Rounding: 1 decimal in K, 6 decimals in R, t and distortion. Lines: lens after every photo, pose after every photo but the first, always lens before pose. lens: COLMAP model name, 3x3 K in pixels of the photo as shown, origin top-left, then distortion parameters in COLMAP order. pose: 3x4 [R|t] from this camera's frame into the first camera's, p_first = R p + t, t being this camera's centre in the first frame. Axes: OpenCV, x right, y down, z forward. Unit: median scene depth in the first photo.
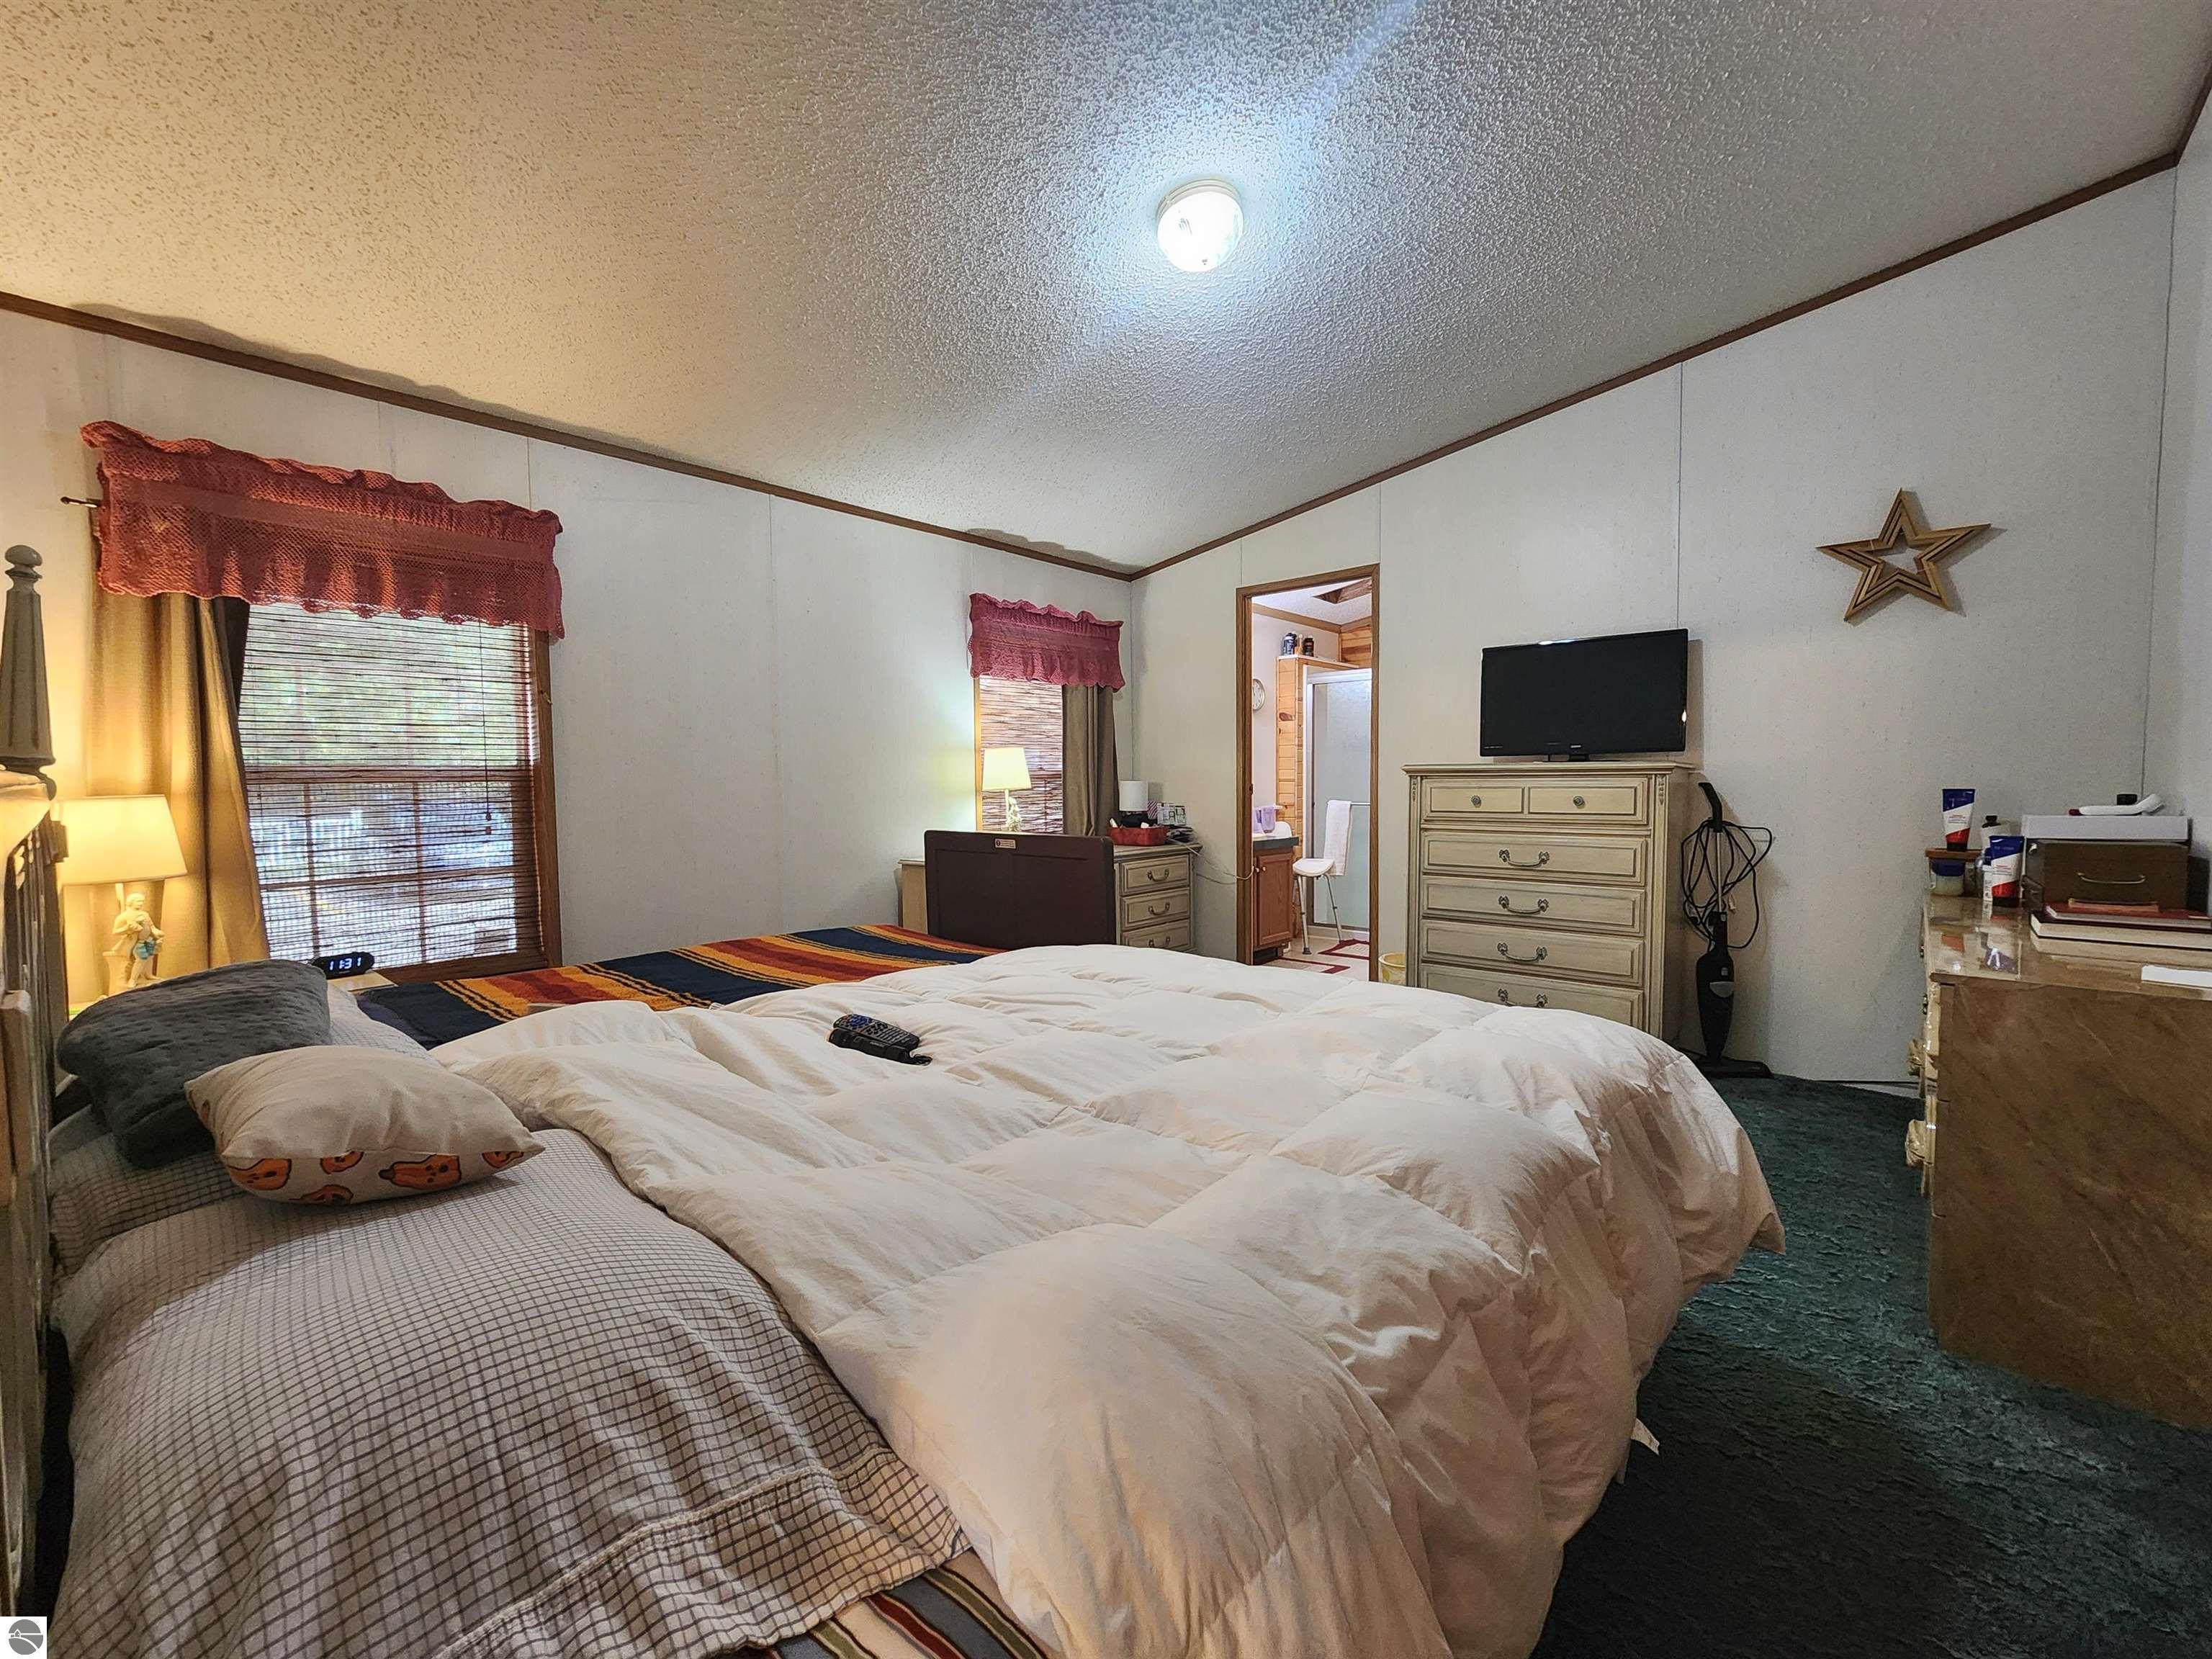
lens RADIAL K [[915.0, 0, 1112.9], [0, 915.0, 831.2], [0, 0, 1]] dist [0.003453, 0.001033]
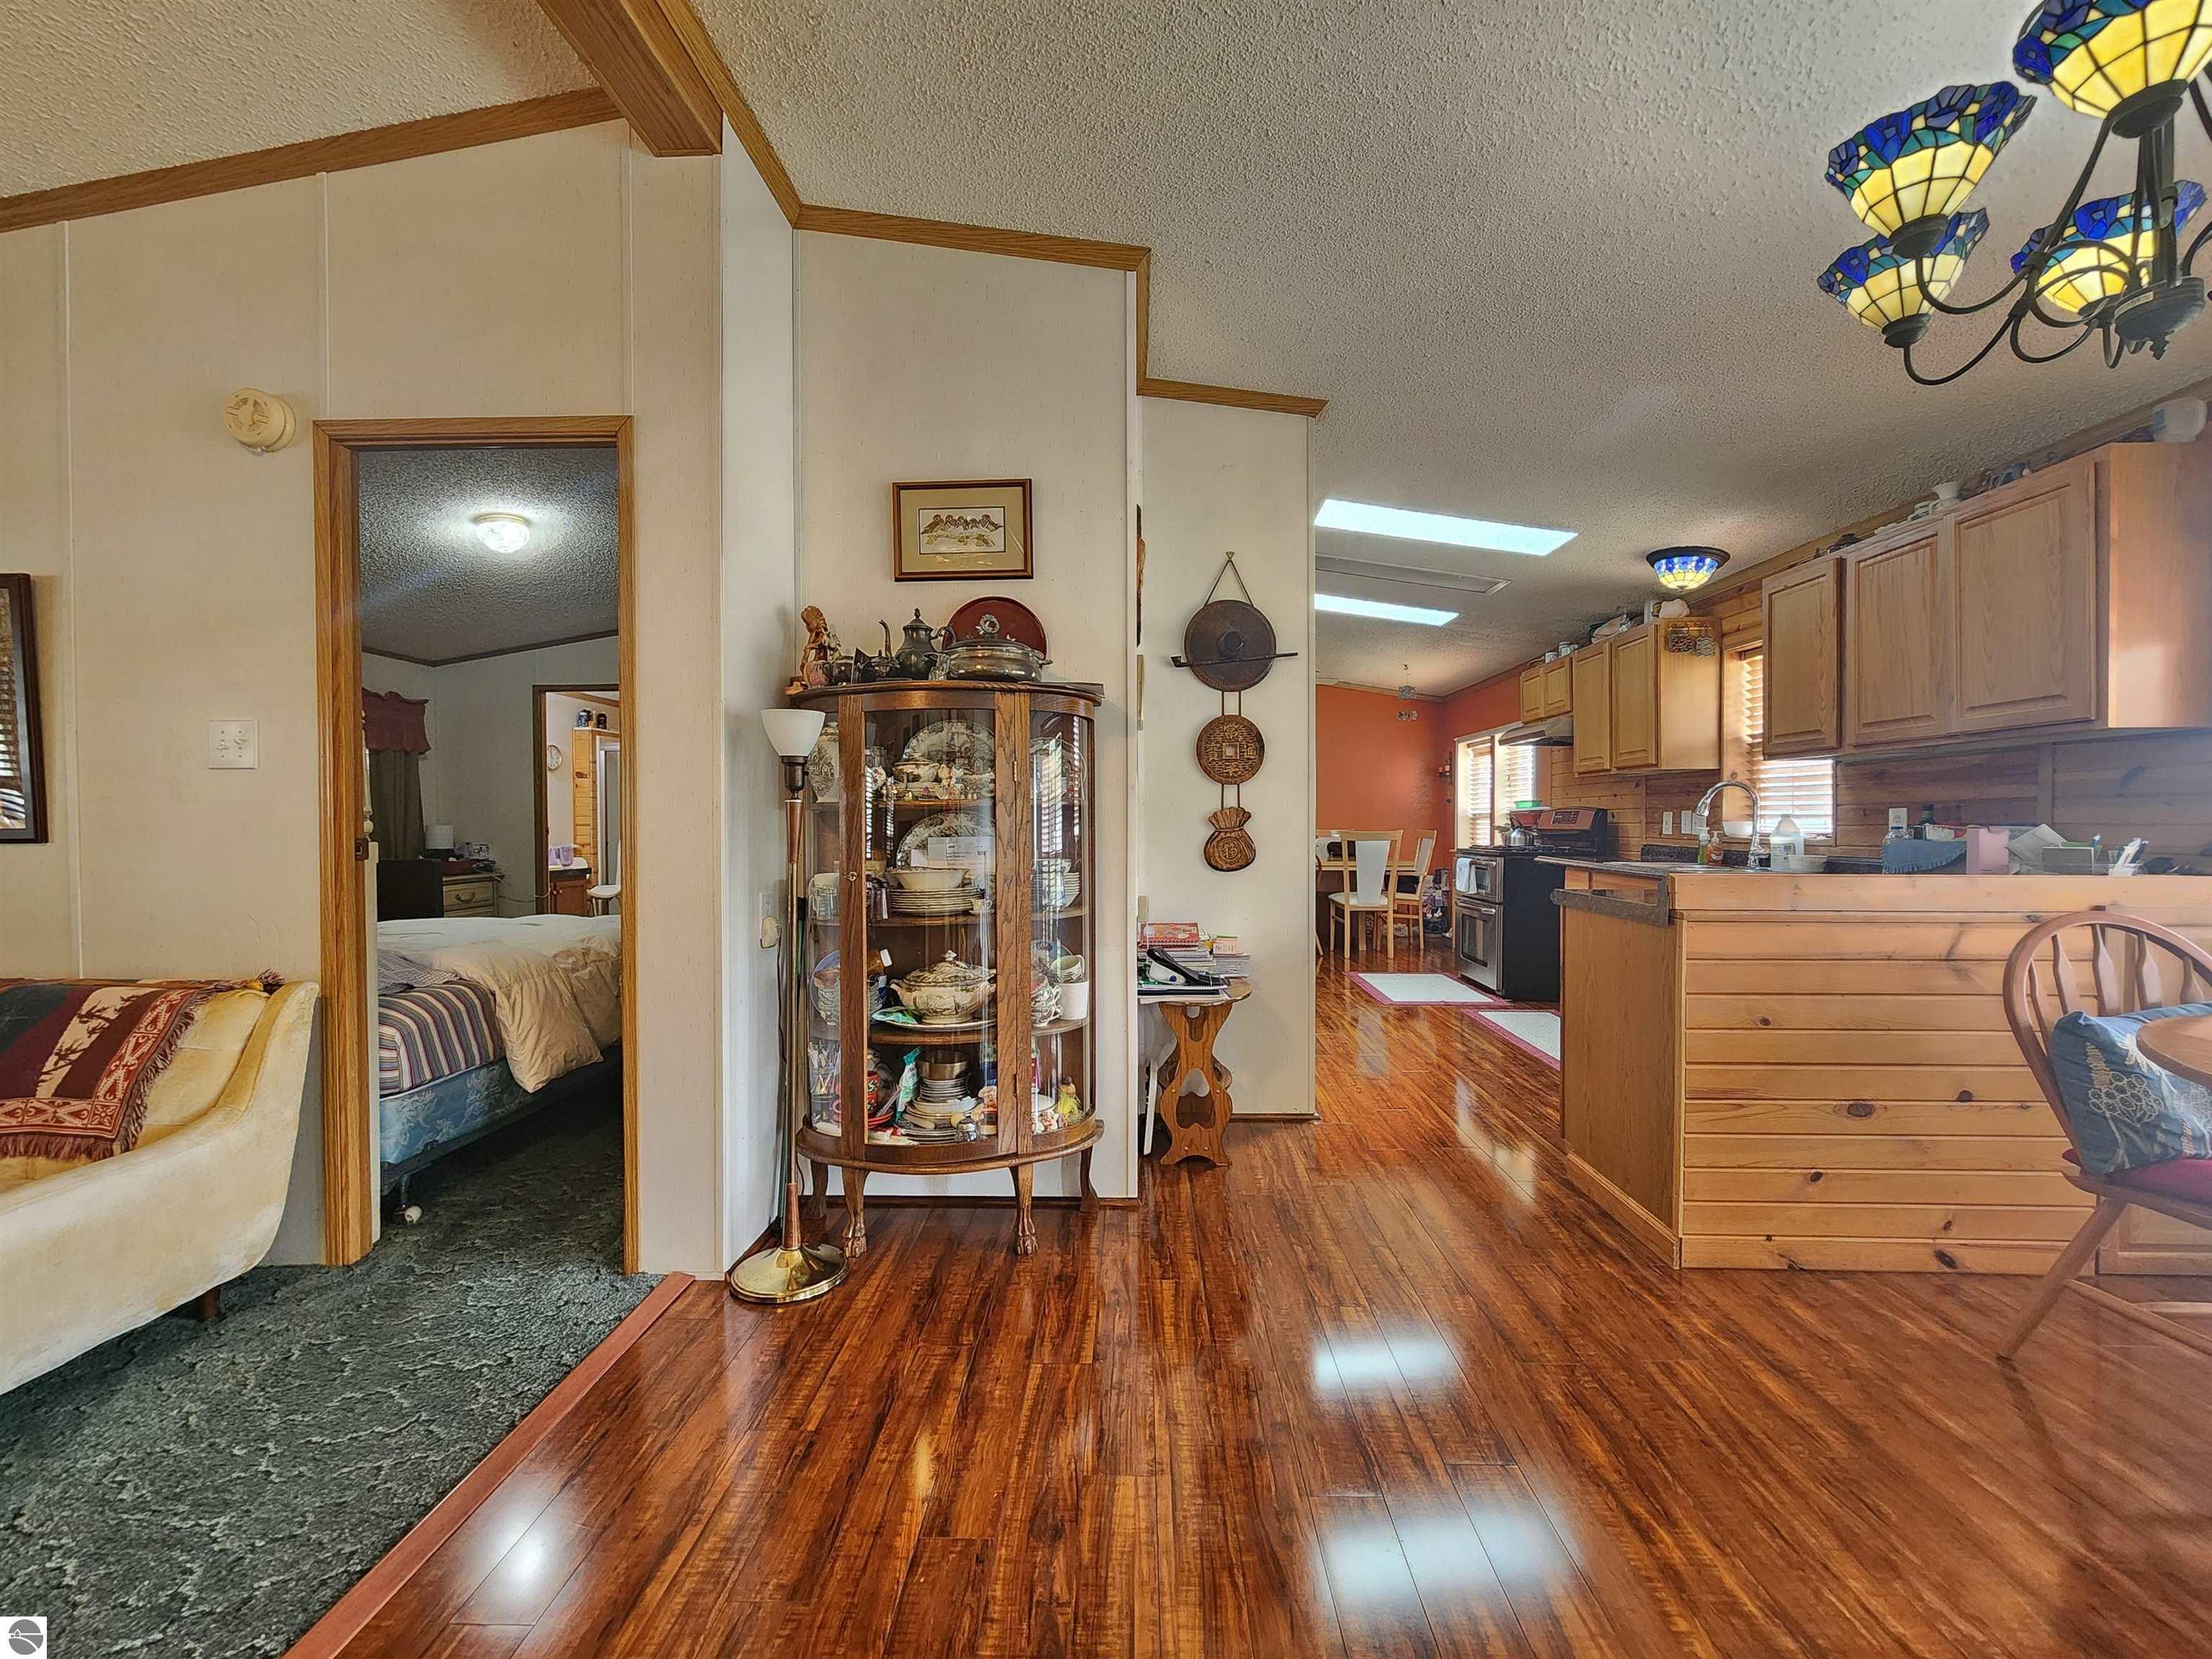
lens RADIAL K [[915.0, 0, 1112.9], [0, 915.0, 831.2], [0, 0, 1]] dist [0.003453, 0.001033]
pose [[0.772087, -0.002403, 0.635512, -0.050535], [0.032827, 0.998809, -0.036106, 0.023425], [-0.634668, 0.048739, 0.771246, -0.450124]]
